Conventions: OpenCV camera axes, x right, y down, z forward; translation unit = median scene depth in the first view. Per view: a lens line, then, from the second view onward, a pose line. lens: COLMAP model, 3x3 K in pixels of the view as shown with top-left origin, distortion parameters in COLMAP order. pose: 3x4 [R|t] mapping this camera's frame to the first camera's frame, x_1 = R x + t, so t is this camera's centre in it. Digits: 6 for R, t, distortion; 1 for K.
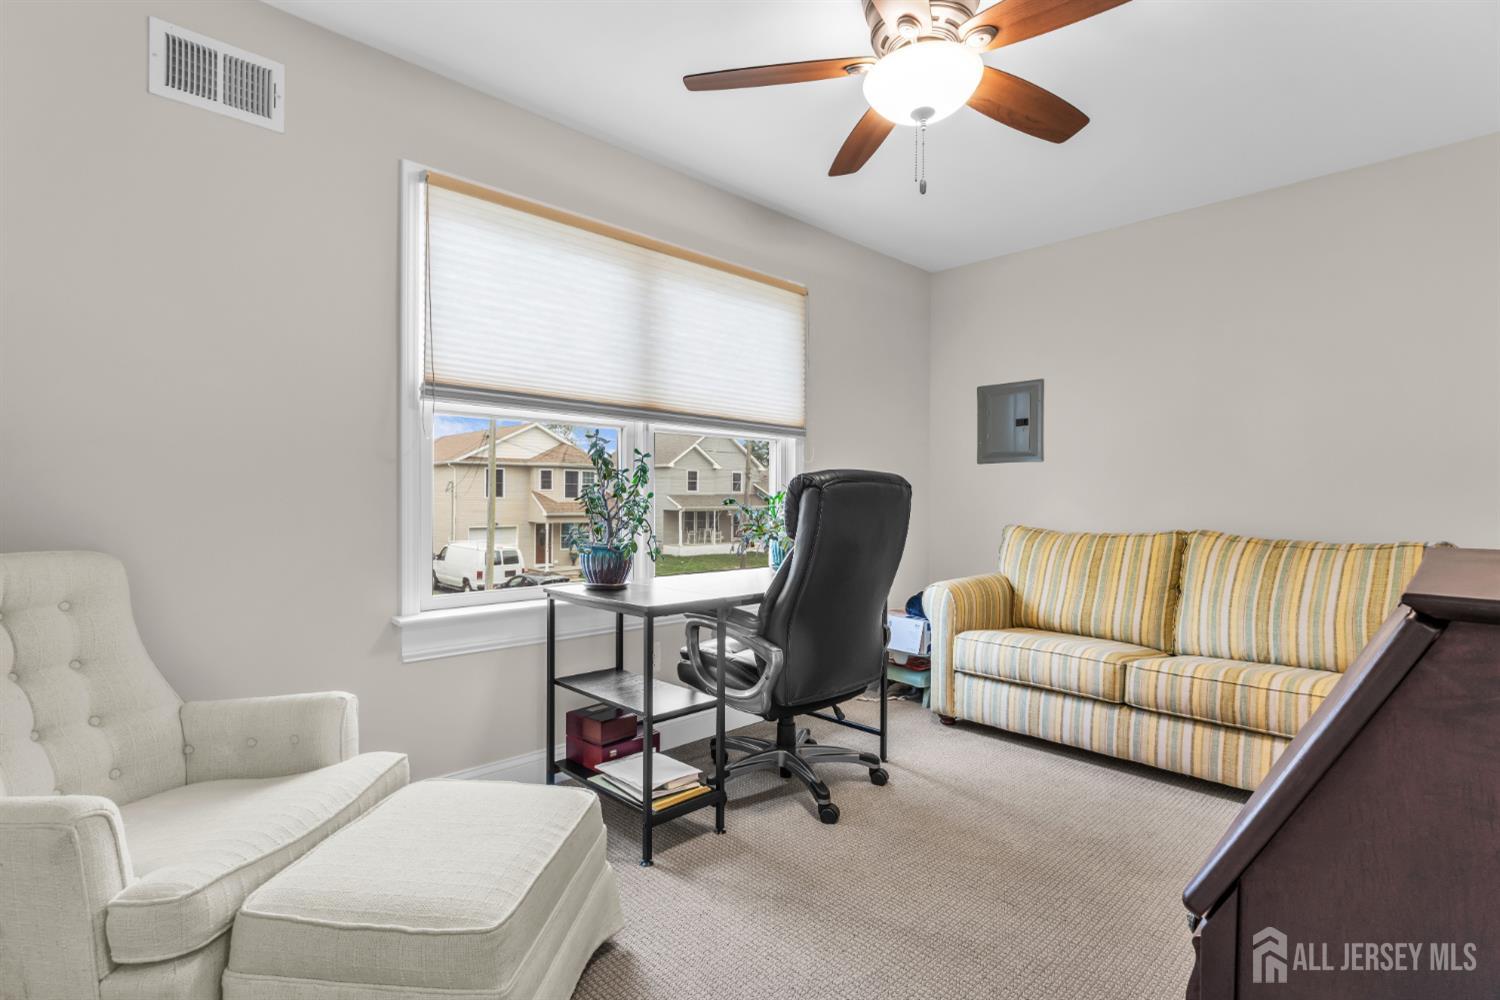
lens RADIAL K [[720.6, 0, 751.5], [0, 720.6, 496.1], [0, 0, 1]] dist [0.001647, -0.000340]
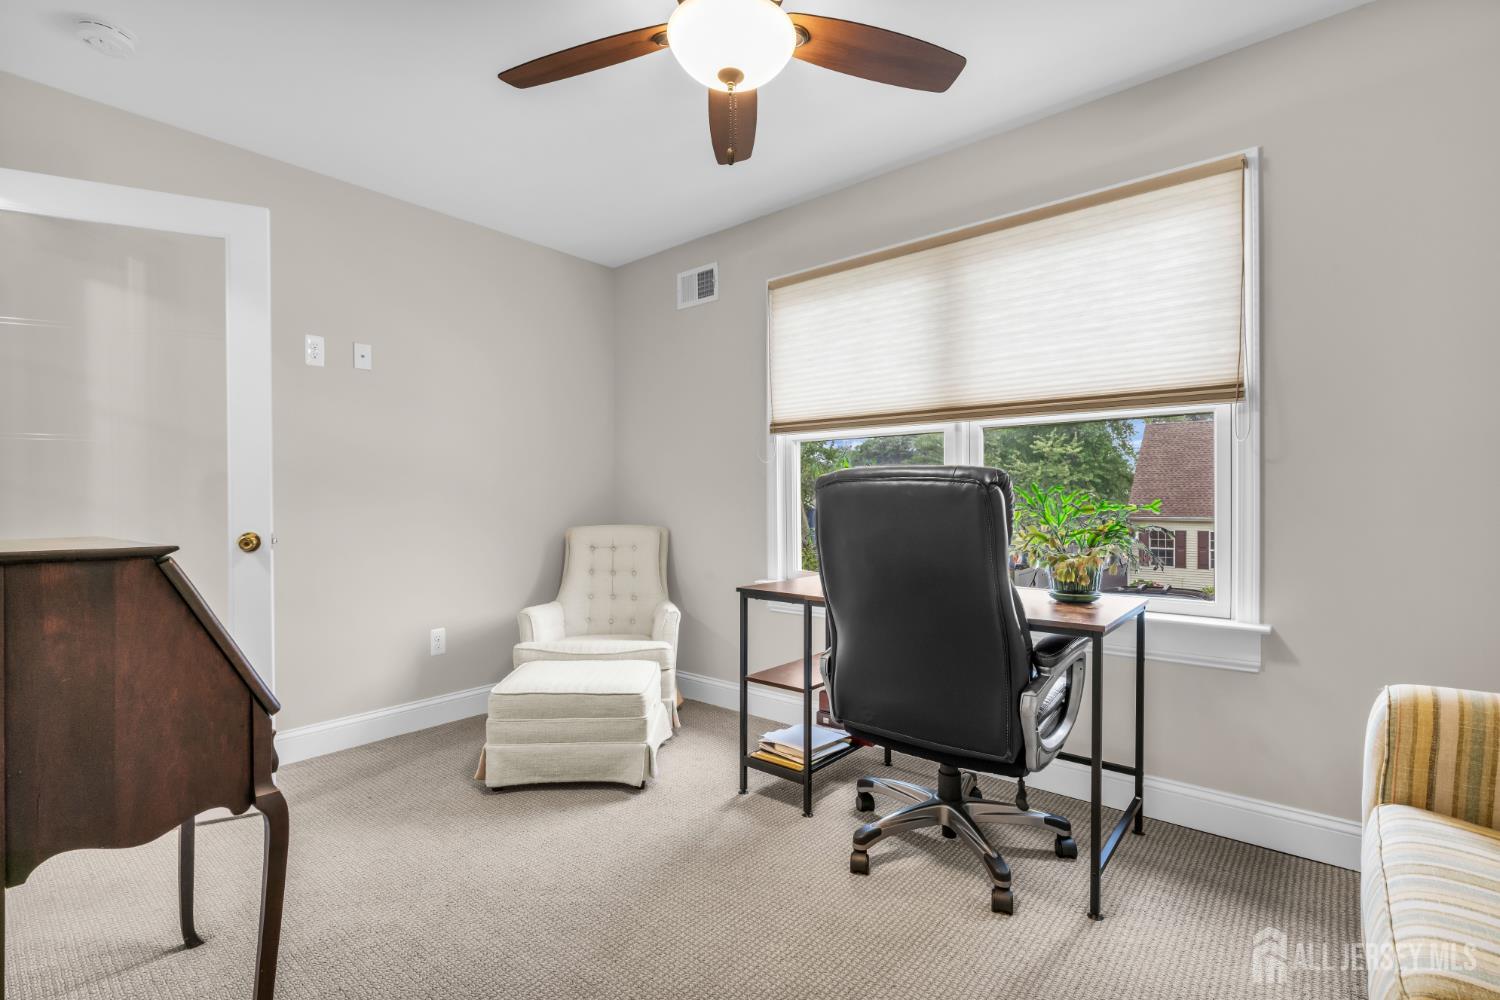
lens RADIAL K [[690.2, 0, 739.0], [0, 690.2, 502.0], [0, 0, 1]] dist [-0.001424, -0.000203]
pose [[0.079731, -0.000783, -0.996816, 0.819841], [0.005362, 0.999986, -0.000357, 0.002328], [0.996802, -0.005317, 0.079734, 0.699827]]
